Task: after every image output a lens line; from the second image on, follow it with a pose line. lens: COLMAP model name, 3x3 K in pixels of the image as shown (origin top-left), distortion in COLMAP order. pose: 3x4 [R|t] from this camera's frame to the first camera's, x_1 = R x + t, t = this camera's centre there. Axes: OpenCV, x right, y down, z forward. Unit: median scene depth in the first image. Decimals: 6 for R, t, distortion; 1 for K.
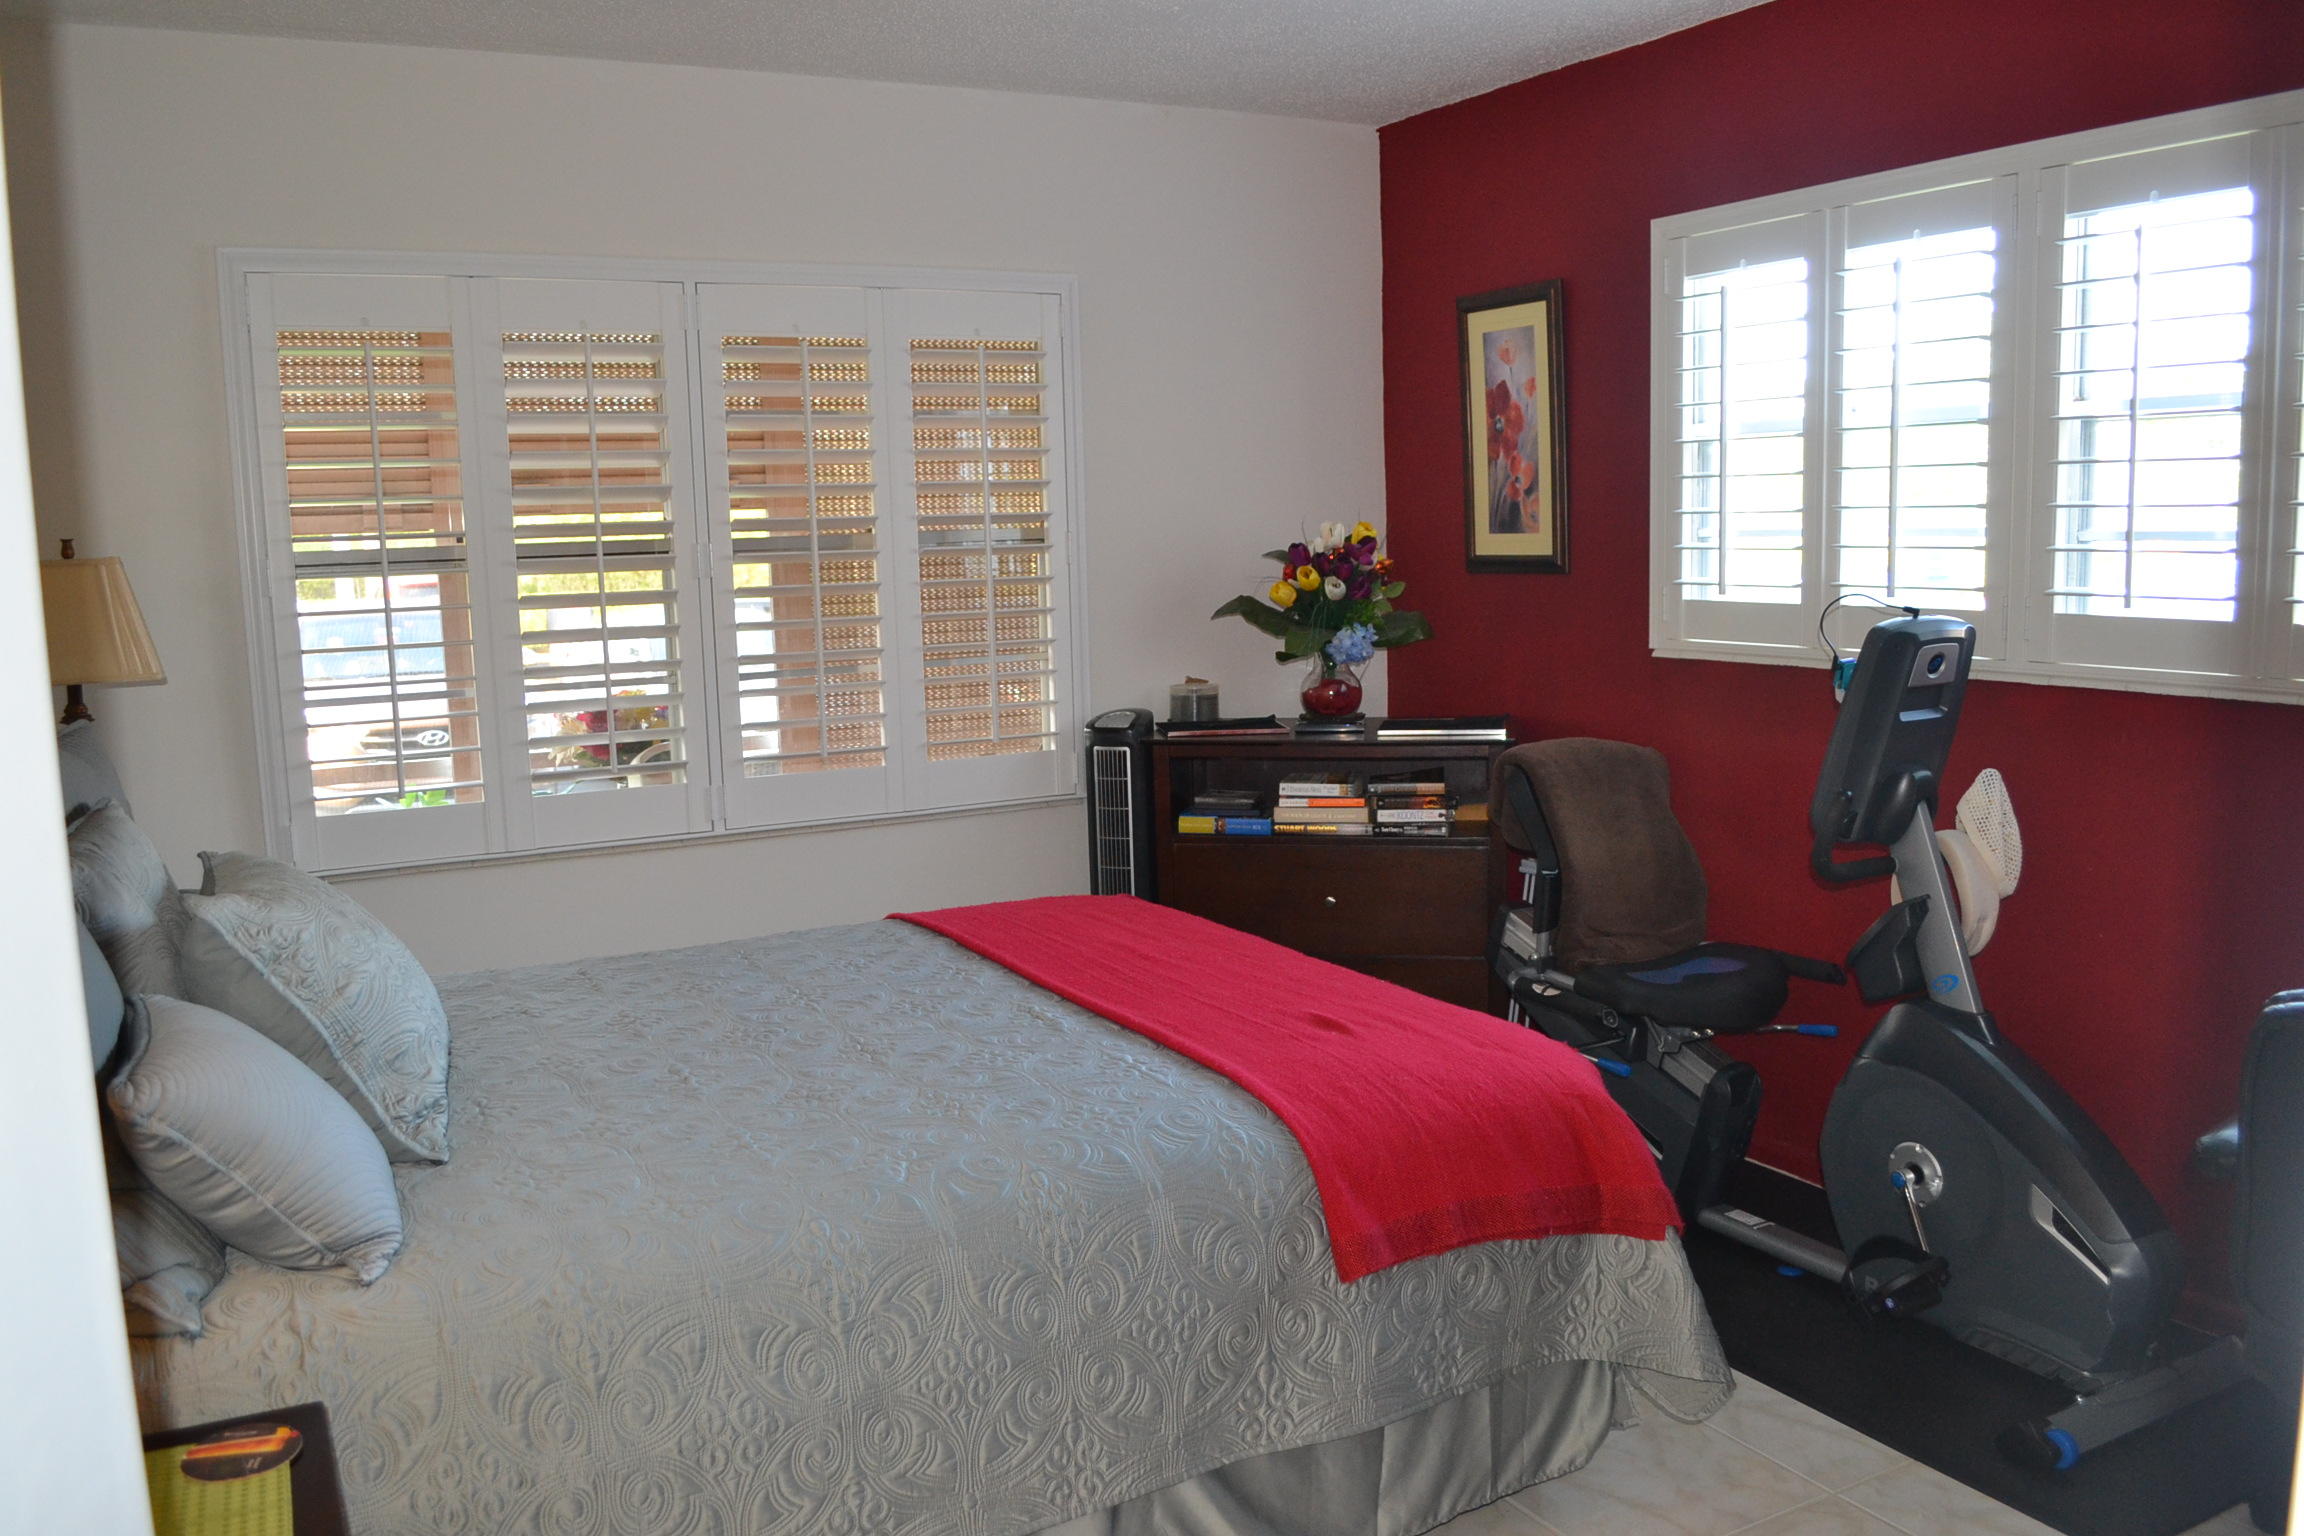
lens RADIAL K [[1849.3, 0, 1149.2], [0, 1849.3, 784.4], [0, 0, 1]] dist [-0.079293, 0.012617]
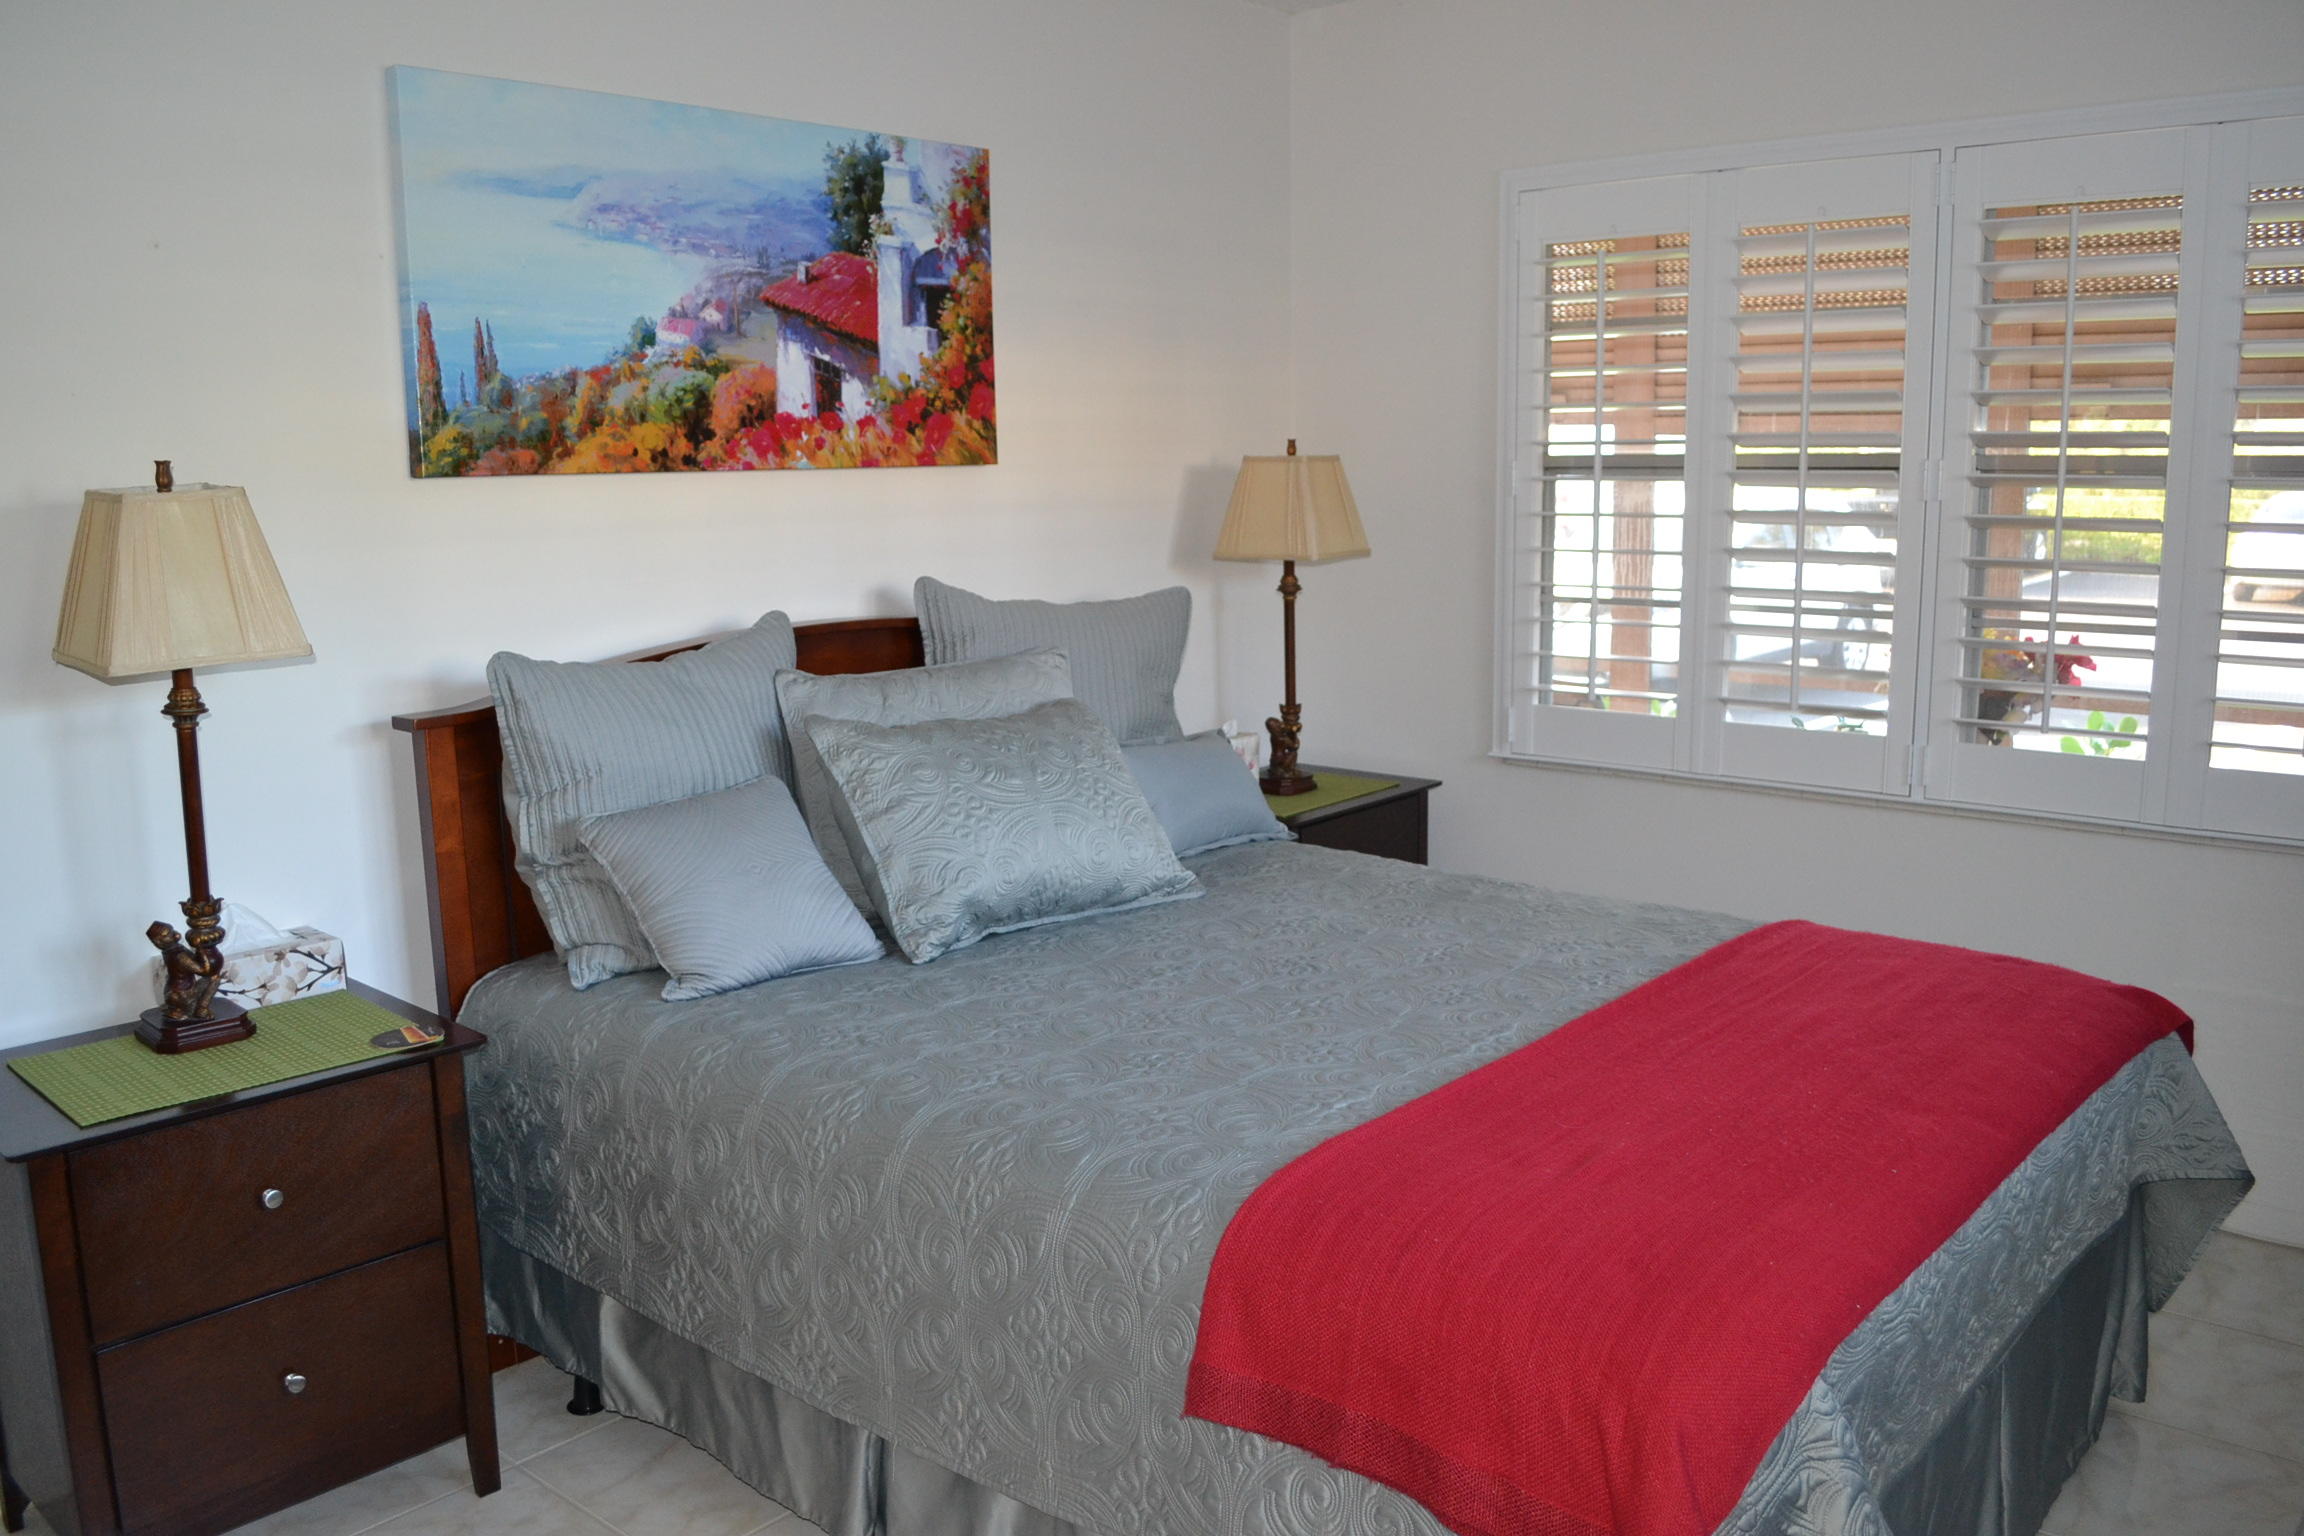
lens RADIAL K [[1849.3, 0, 1149.2], [0, 1849.3, 784.4], [0, 0, 1]] dist [-0.079293, 0.012617]
pose [[0.329078, 0.185254, -0.925953, 0.456954], [-0.127071, 0.980337, 0.150974, -0.067115], [0.935714, 0.067980, 0.346147, 0.394417]]
